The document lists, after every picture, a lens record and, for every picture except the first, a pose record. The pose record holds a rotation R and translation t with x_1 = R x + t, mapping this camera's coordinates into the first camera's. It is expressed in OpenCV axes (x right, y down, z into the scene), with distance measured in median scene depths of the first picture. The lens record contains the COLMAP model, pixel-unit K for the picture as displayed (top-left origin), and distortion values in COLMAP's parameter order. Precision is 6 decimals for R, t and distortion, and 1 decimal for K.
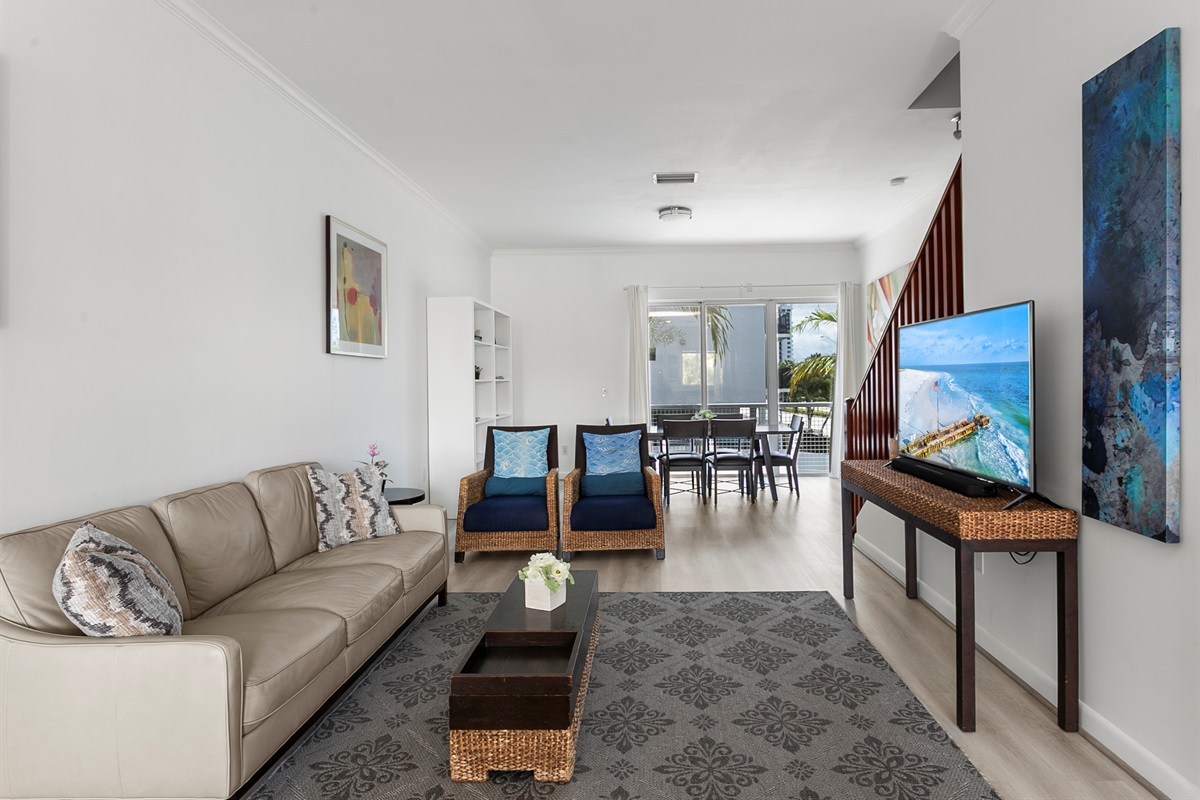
lens RADIAL K [[648.0, 0, 621.8], [0, 648.0, 376.4], [0, 0, 1]] dist [-0.010905, 0.008084]
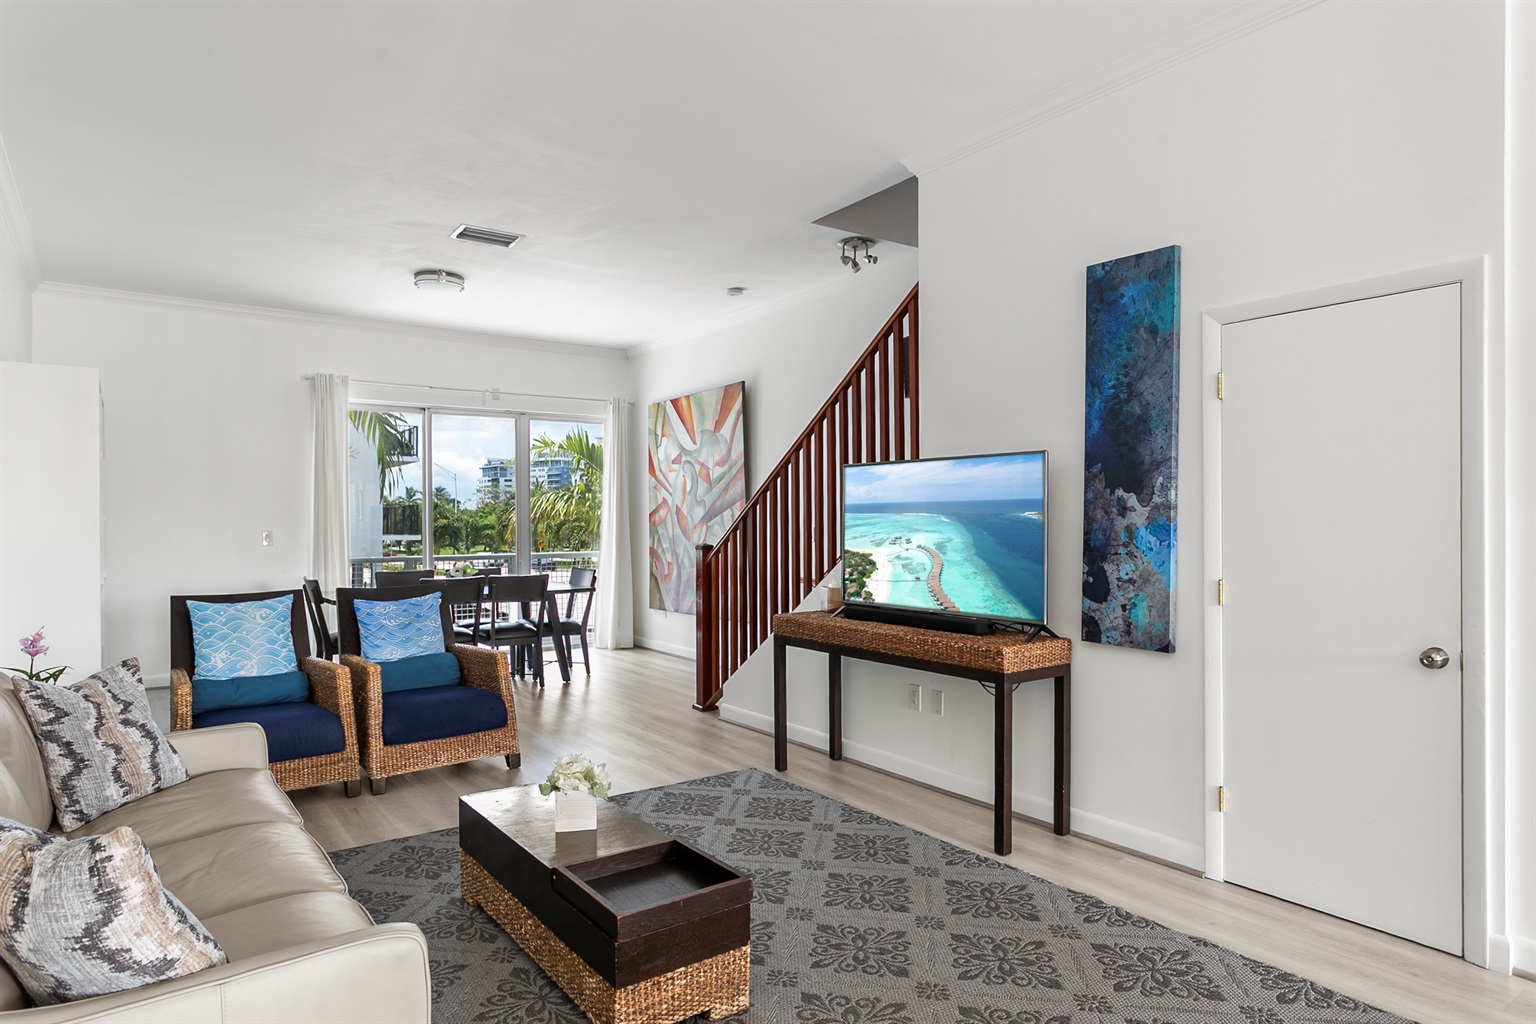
lens RADIAL K [[896.8, 0, 766.8], [0, 896.8, 516.5], [0, 0, 1]] dist [-0.006269, 0.001510]
pose [[0.792382, 0.013107, 0.609885, -0.672952], [-0.011763, 0.999912, -0.006205, 0.009898], [-0.609912, -0.002257, 0.792466, 0.077764]]
